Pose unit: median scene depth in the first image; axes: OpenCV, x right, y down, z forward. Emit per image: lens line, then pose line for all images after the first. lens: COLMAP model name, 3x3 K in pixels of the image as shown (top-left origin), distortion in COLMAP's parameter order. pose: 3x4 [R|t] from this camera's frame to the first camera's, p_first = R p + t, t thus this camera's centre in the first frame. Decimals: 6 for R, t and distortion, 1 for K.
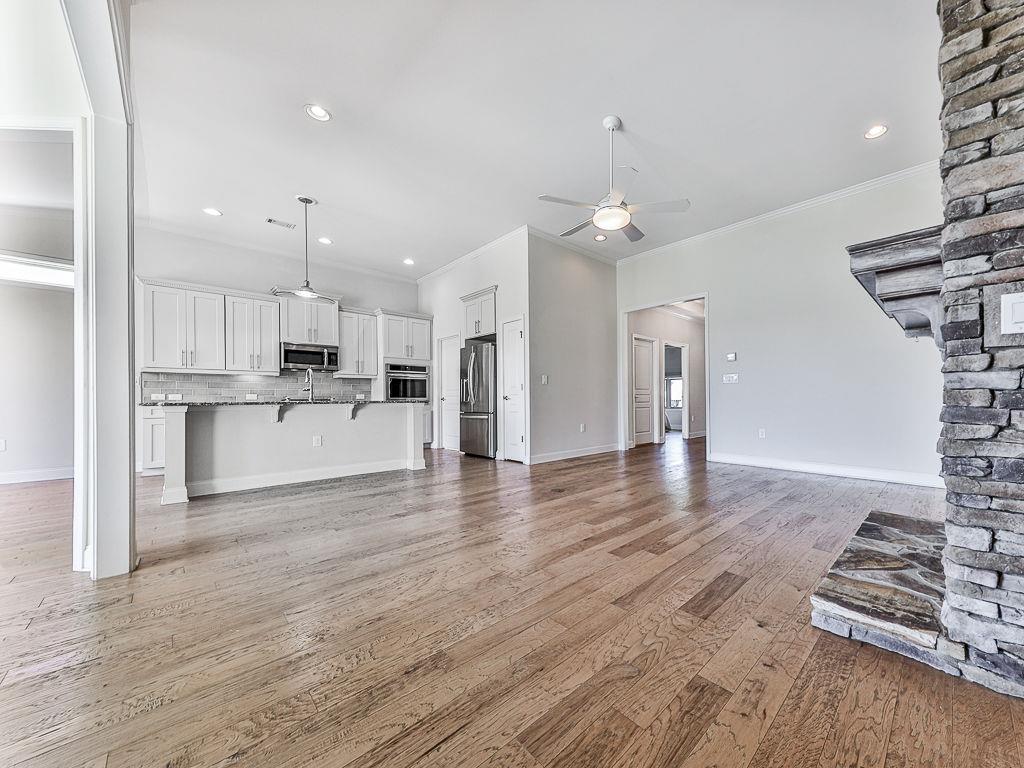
lens RADIAL K [[393.6, 0, 588.9], [0, 393.6, 396.2], [0, 0, 1]] dist [0.012486, -0.002311]
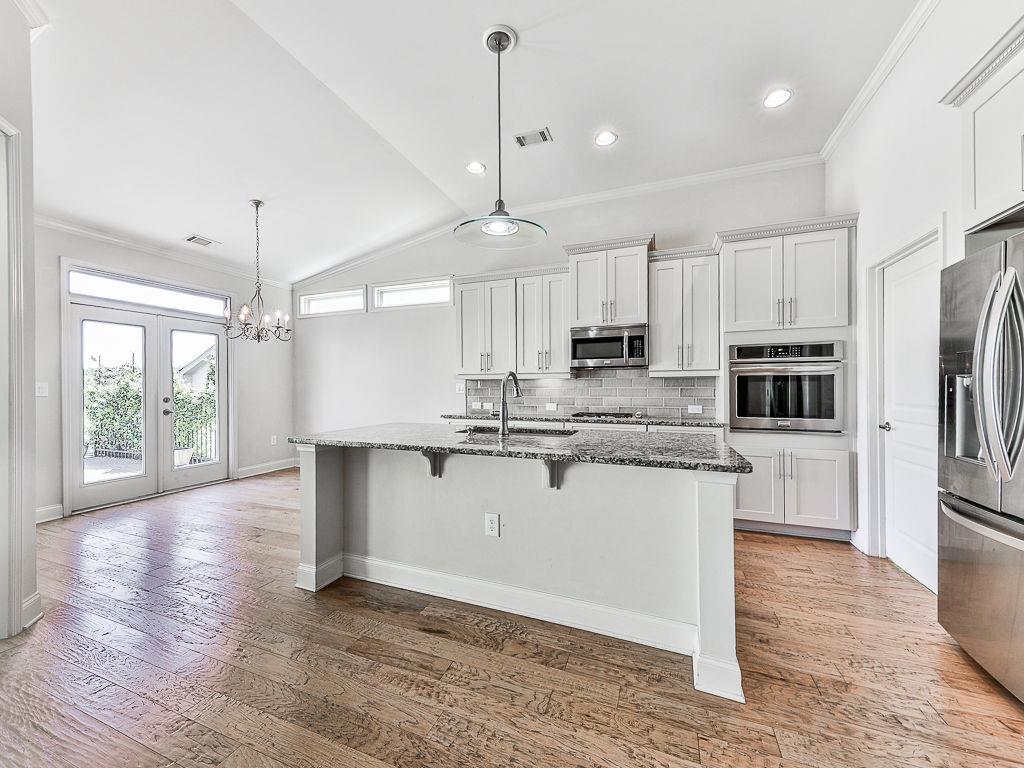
lens RADIAL K [[393.6, 0, 504.5], [0, 393.6, 387.8], [0, 0, 1]] dist [0.012486, -0.002311]
pose [[0.362619, 0.010175, -0.931882, -0.177105], [0.005308, 0.999902, 0.012983, -0.042501], [0.931922, -0.009655, 0.362529, 0.617894]]
